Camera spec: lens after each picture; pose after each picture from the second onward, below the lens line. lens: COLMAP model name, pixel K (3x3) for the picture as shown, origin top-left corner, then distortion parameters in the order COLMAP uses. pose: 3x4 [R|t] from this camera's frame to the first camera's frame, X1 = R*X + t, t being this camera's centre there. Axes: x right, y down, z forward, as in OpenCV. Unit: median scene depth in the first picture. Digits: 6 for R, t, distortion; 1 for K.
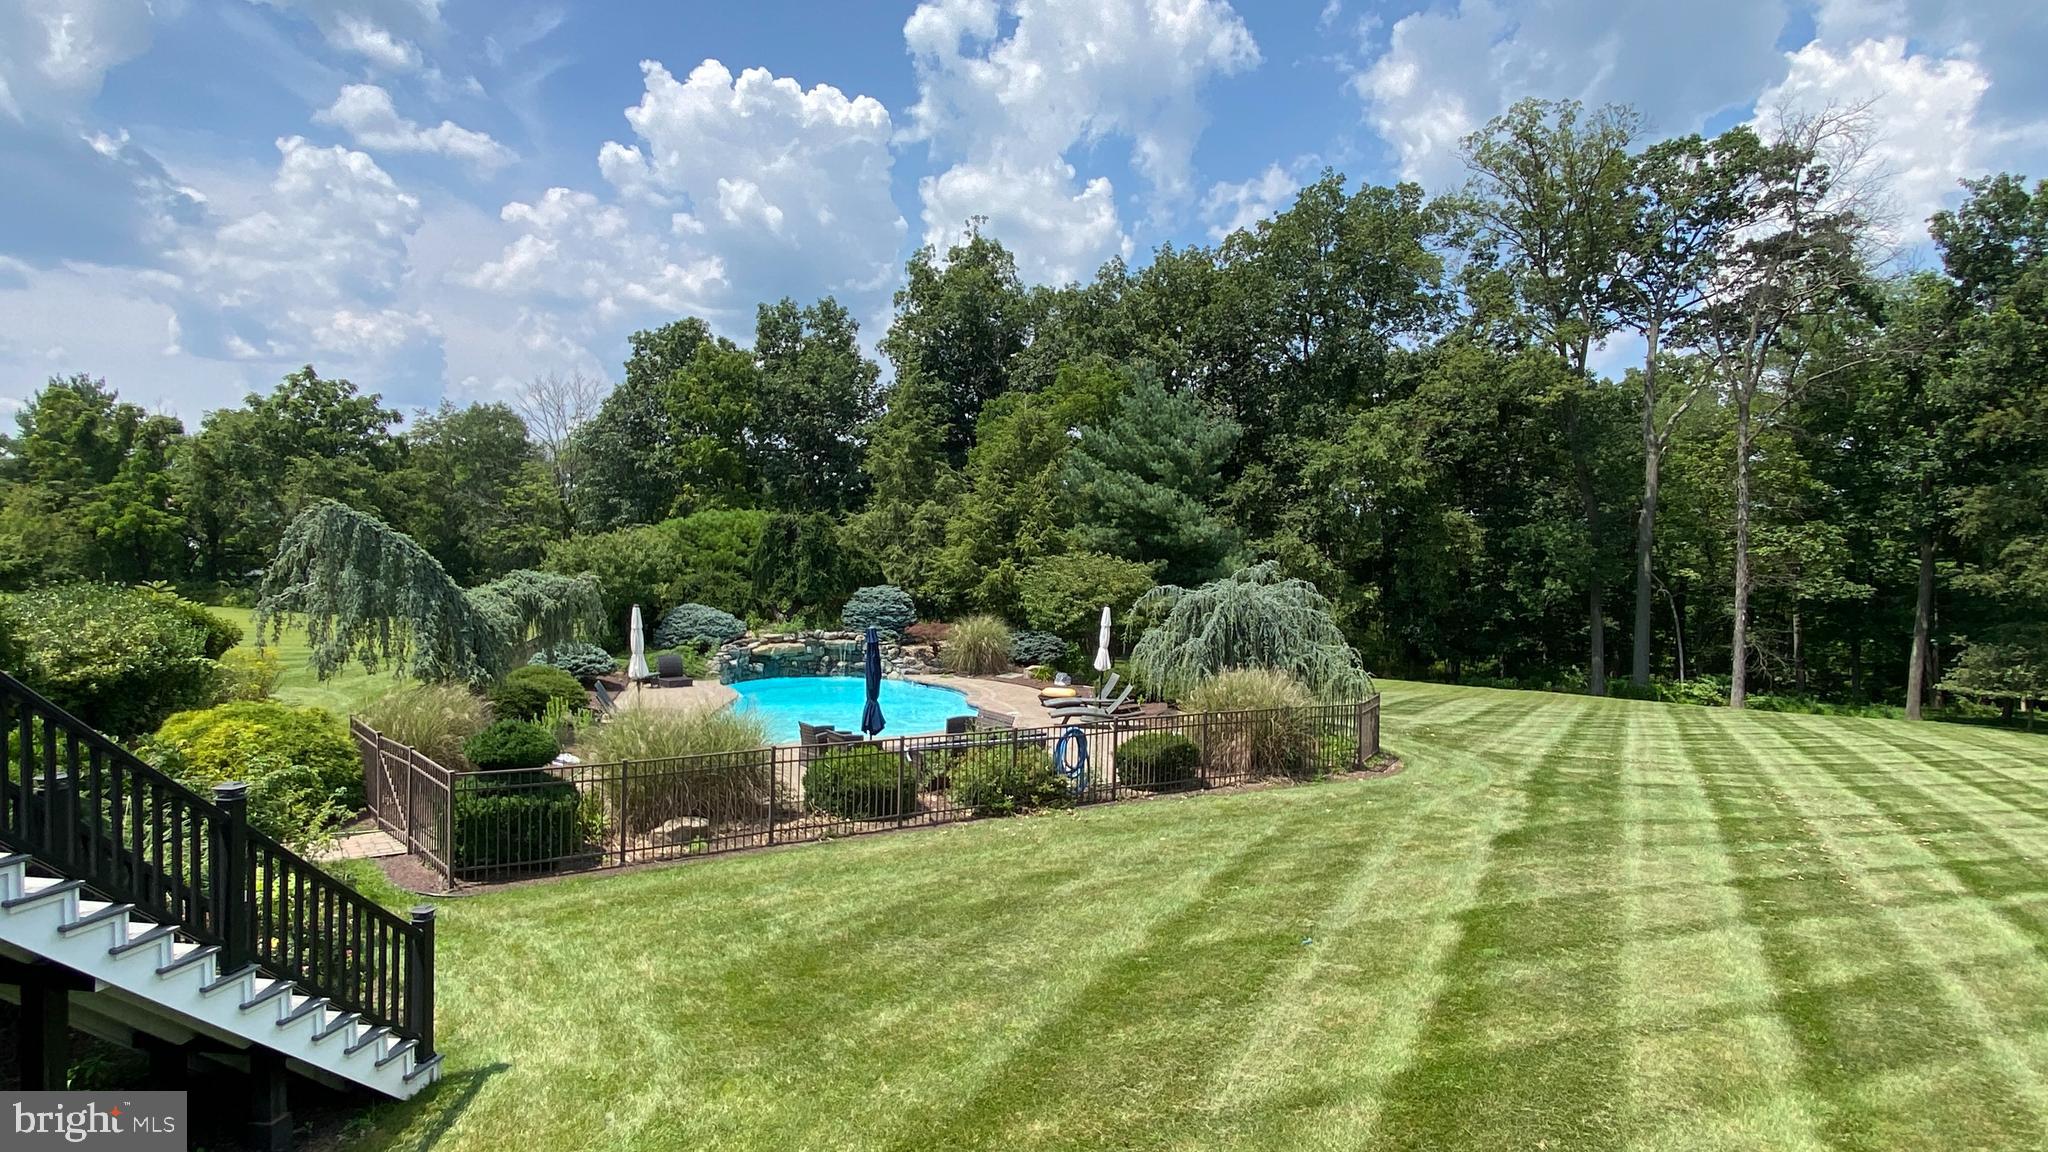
lens RADIAL K [[1147.6, 0, 1048.7], [0, 1147.6, 592.5], [0, 0, 1]] dist [0.029118, -0.034377]
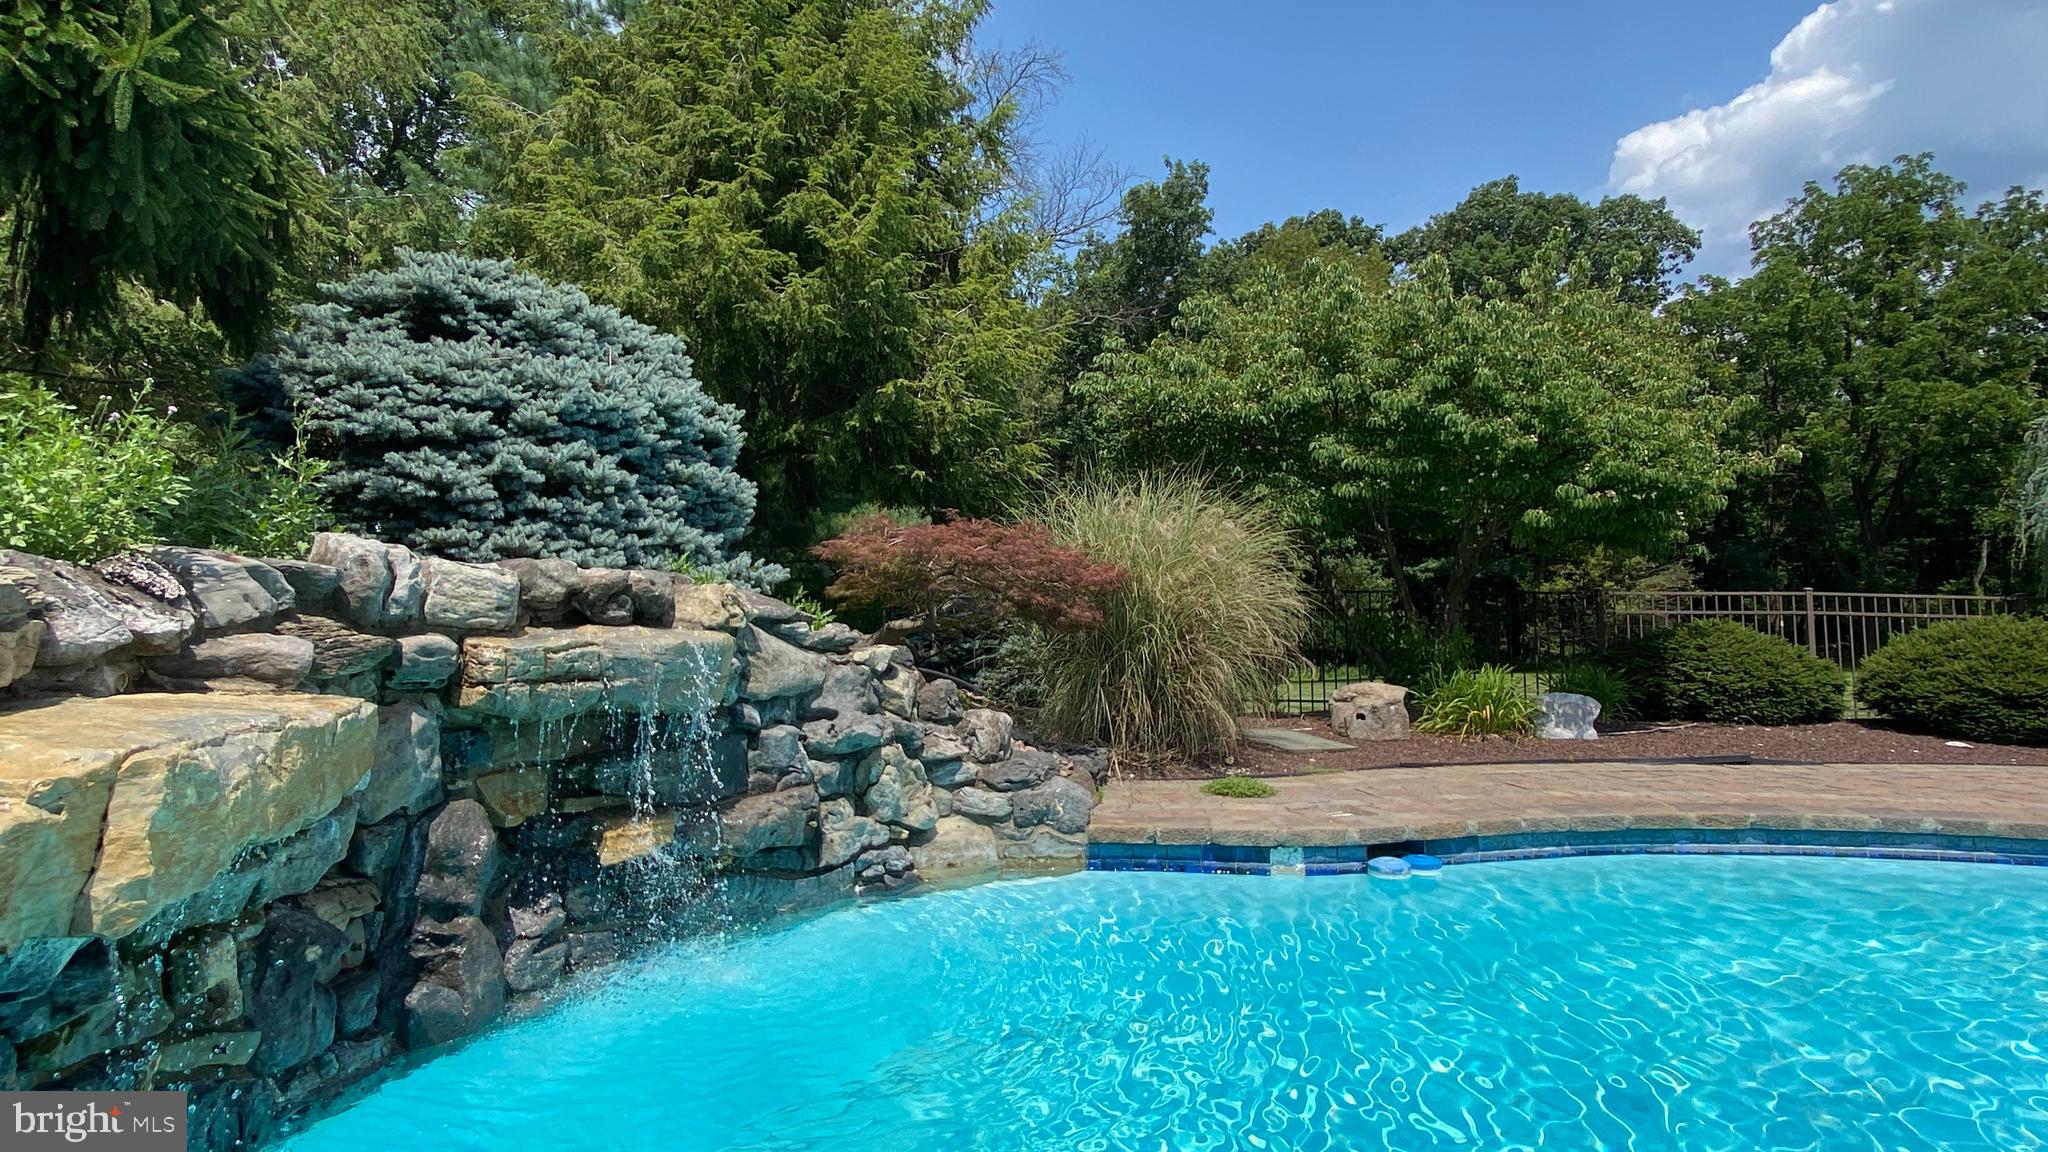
lens RADIAL K [[1147.6, 0, 1025.5], [0, 1147.6, 572.0], [0, 0, 1]] dist [0.029118, -0.034377]
pose [[0.435401, 0.005971, 0.900217, -0.155686], [0.033699, 0.999169, -0.022927, 0.023833], [-0.899606, 0.040319, 0.434838, 0.543690]]
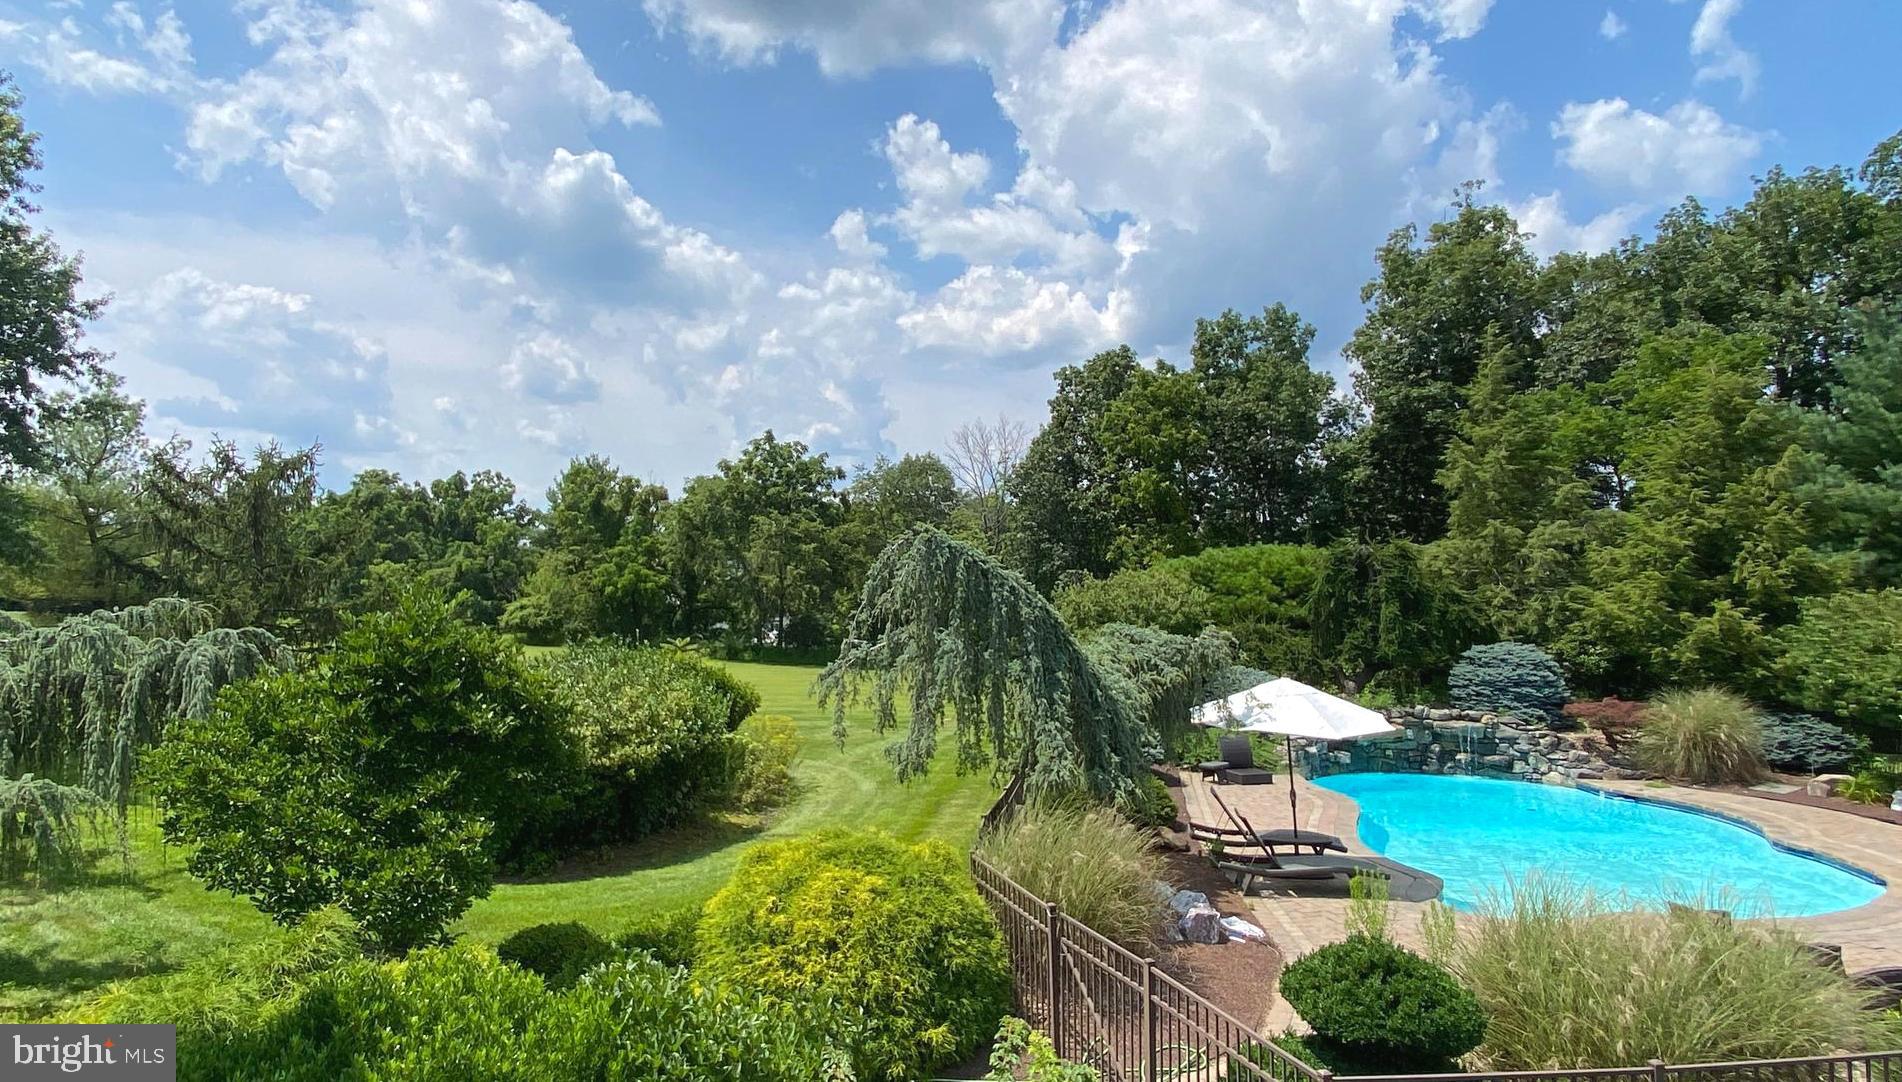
lens RADIAL K [[1179.8, 0, 859.2], [0, 1179.8, 503.5], [0, 0, 1]] dist [0.037361, -0.035074]
pose [[0.891694, -0.052585, -0.449573, -0.103233], [-0.000676, 0.993073, -0.117497, -0.002893], [0.452637, 0.105075, 0.885482, 0.107732]]
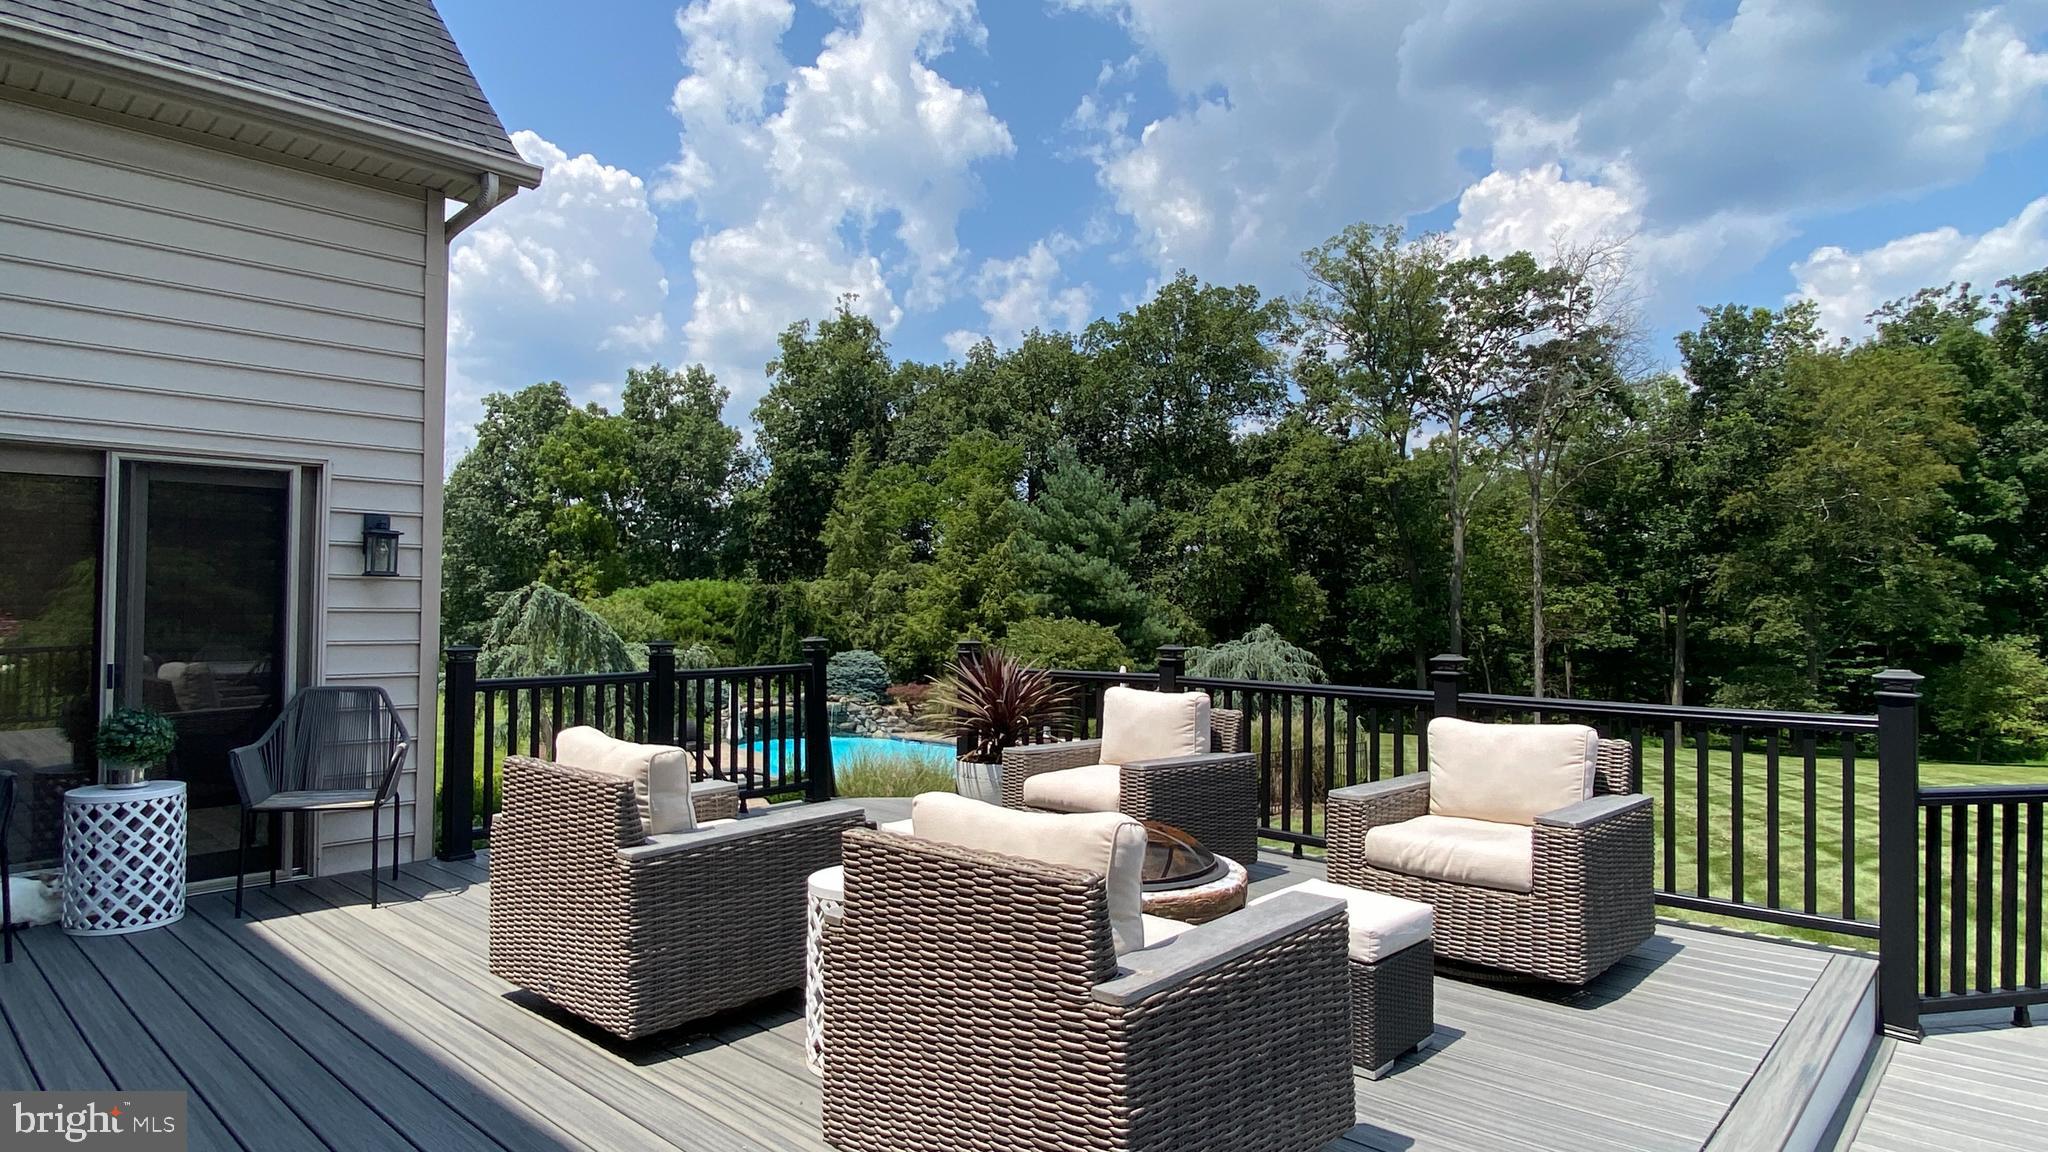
lens RADIAL K [[1147.6, 0, 1047.1], [0, 1147.6, 580.6], [0, 0, 1]] dist [0.029118, -0.034377]
pose [[0.982119, -0.004878, 0.188197, -0.106911], [0.016472, 0.998057, -0.060091, -0.002224], [-0.187538, 0.062116, 0.980291, -0.054105]]
